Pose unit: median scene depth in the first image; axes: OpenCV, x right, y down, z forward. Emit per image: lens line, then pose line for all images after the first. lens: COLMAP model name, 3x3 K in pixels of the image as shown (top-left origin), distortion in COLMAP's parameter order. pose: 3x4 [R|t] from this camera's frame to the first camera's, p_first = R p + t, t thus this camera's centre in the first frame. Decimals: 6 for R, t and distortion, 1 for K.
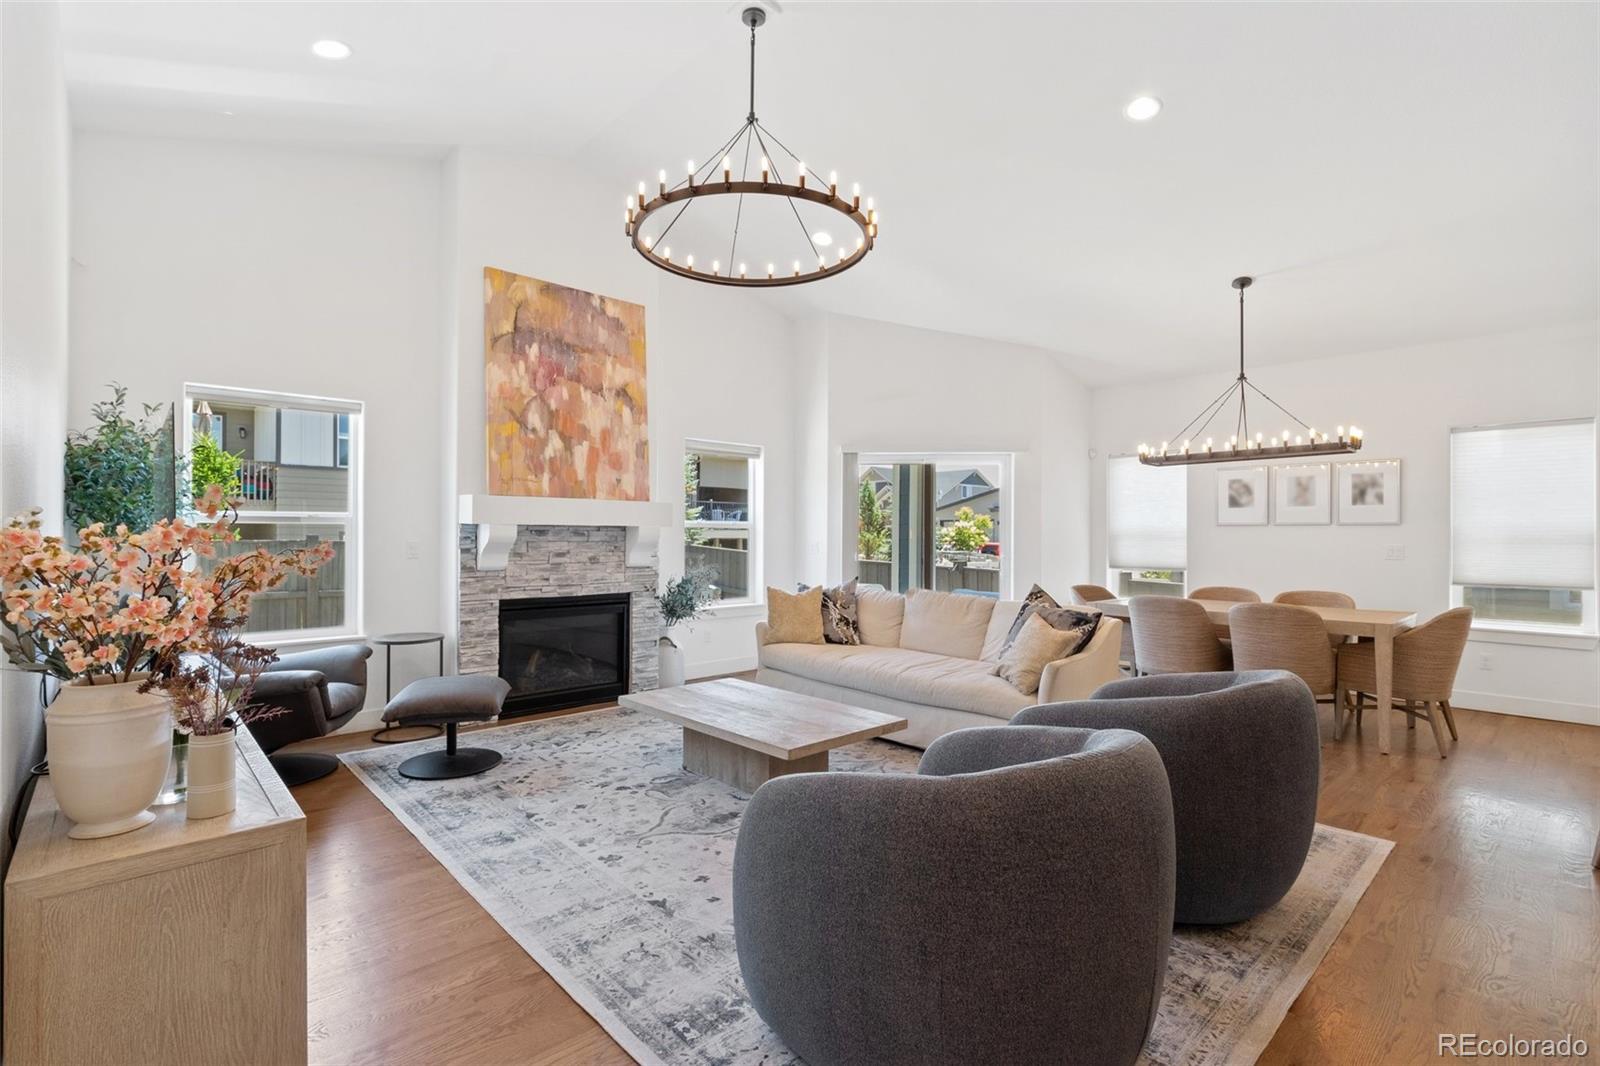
lens RADIAL K [[740.3, 0, 781.5], [0, 740.3, 533.8], [0, 0, 1]] dist [-0.002640, -0.000794]
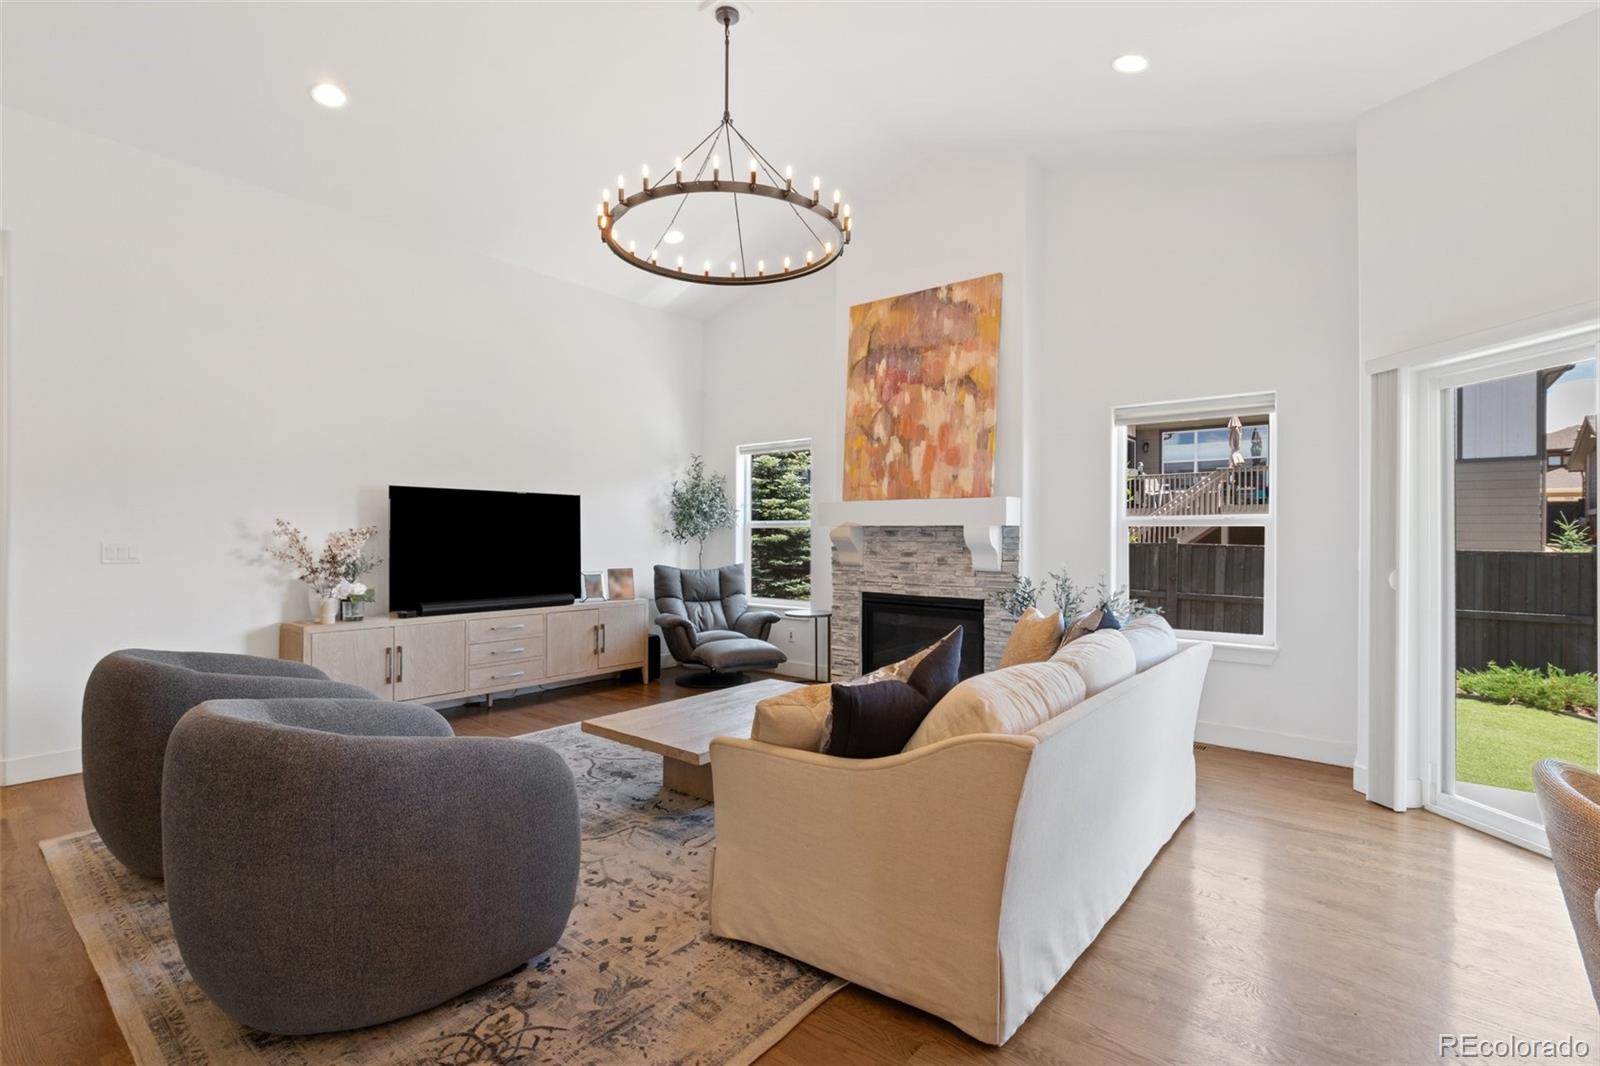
lens RADIAL K [[740.3, 0, 781.5], [0, 740.3, 533.8], [0, 0, 1]] dist [-0.002640, -0.000794]
pose [[0.122129, -0.004916, -0.992502, 0.706459], [-0.002590, 0.999983, -0.005272, 0.005380], [0.992511, 0.003214, 0.122114, 0.699723]]
